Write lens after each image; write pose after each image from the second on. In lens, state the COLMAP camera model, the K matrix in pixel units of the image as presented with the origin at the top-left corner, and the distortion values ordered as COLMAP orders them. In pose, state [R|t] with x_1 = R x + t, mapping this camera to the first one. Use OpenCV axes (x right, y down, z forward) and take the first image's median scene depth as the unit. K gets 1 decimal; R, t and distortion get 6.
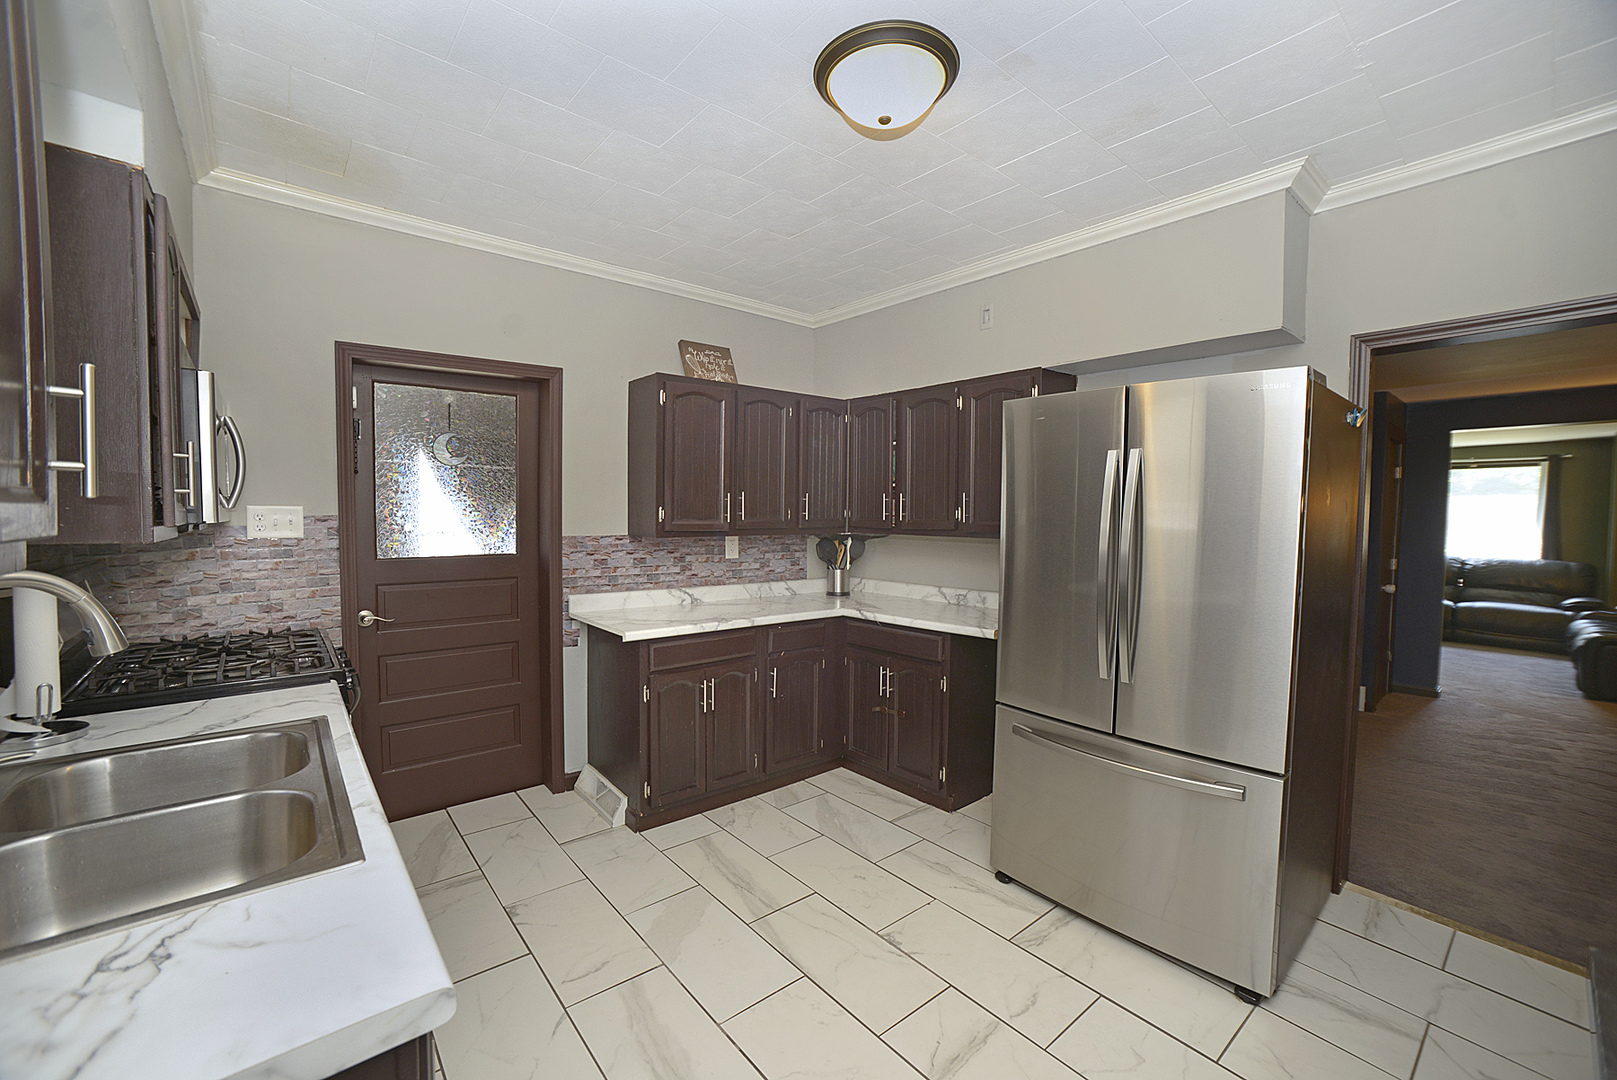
lens RADIAL K [[657.5, 0, 798.6], [0, 657.5, 531.4], [0, 0, 1]] dist [-0.062143, 0.028376]
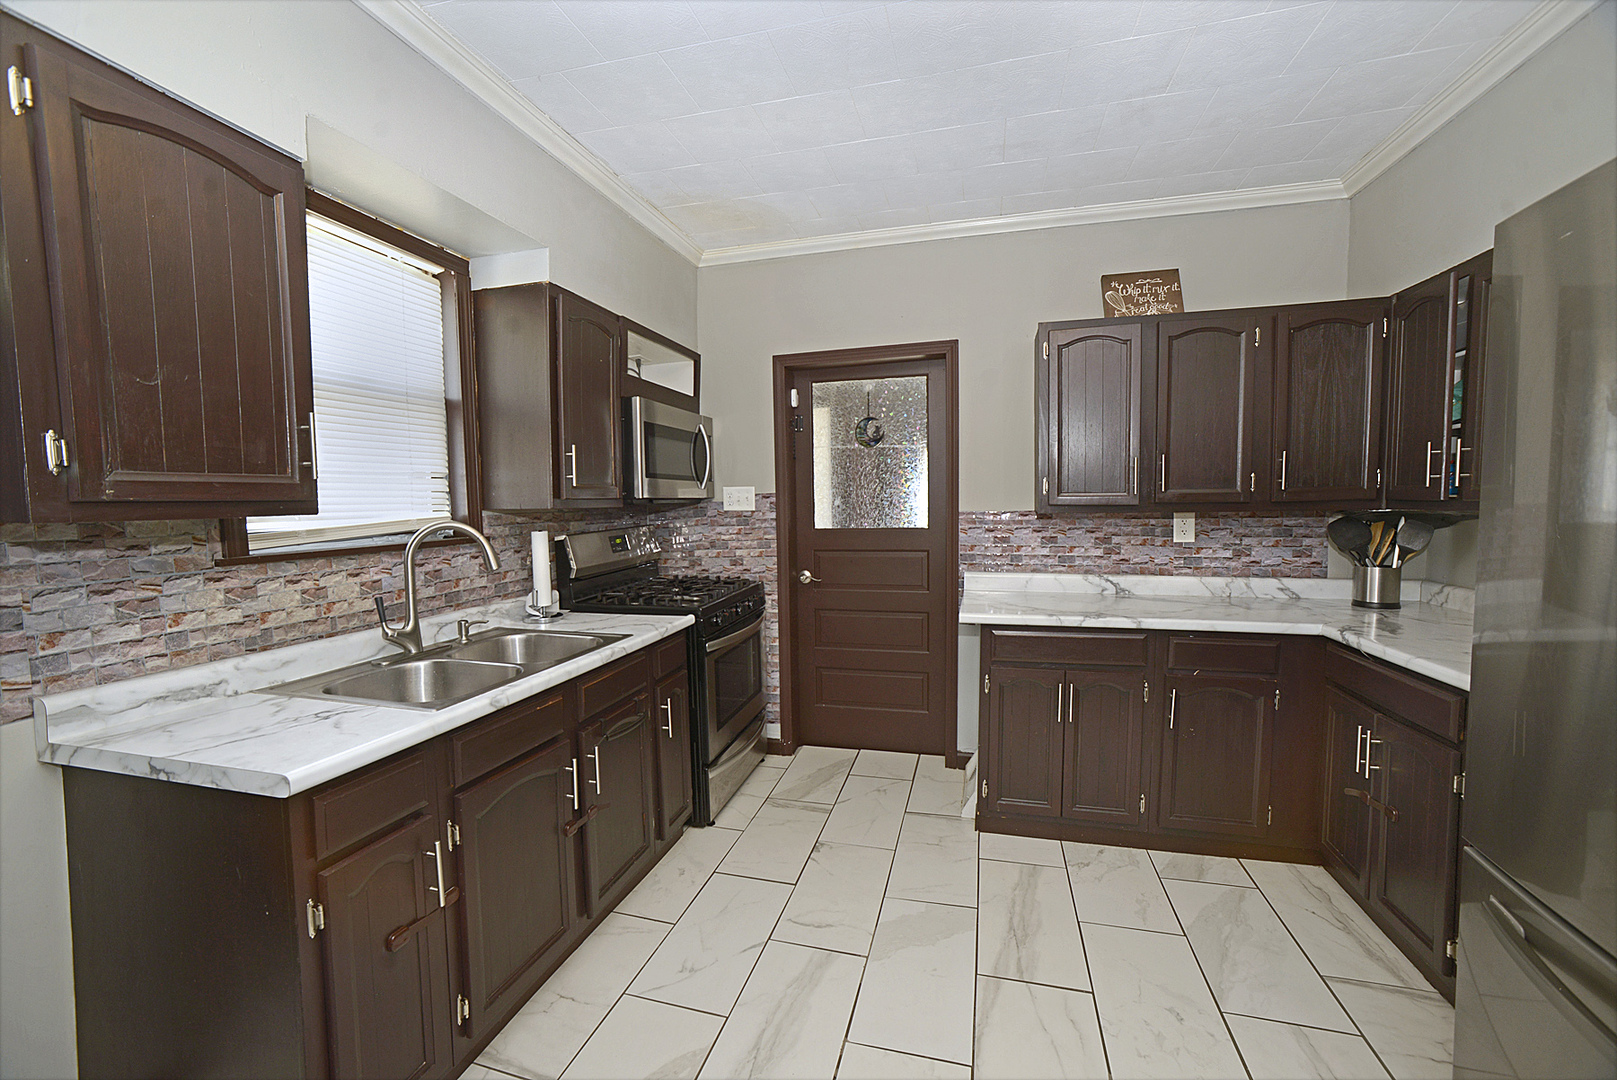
lens RADIAL K [[657.5, 0, 798.6], [0, 657.5, 531.4], [0, 0, 1]] dist [-0.062143, 0.028376]
pose [[0.578996, 0.027859, -0.814854, 0.285124], [-0.004370, 0.999508, 0.031067, 0.007644], [0.815319, -0.014426, 0.578833, 0.216807]]
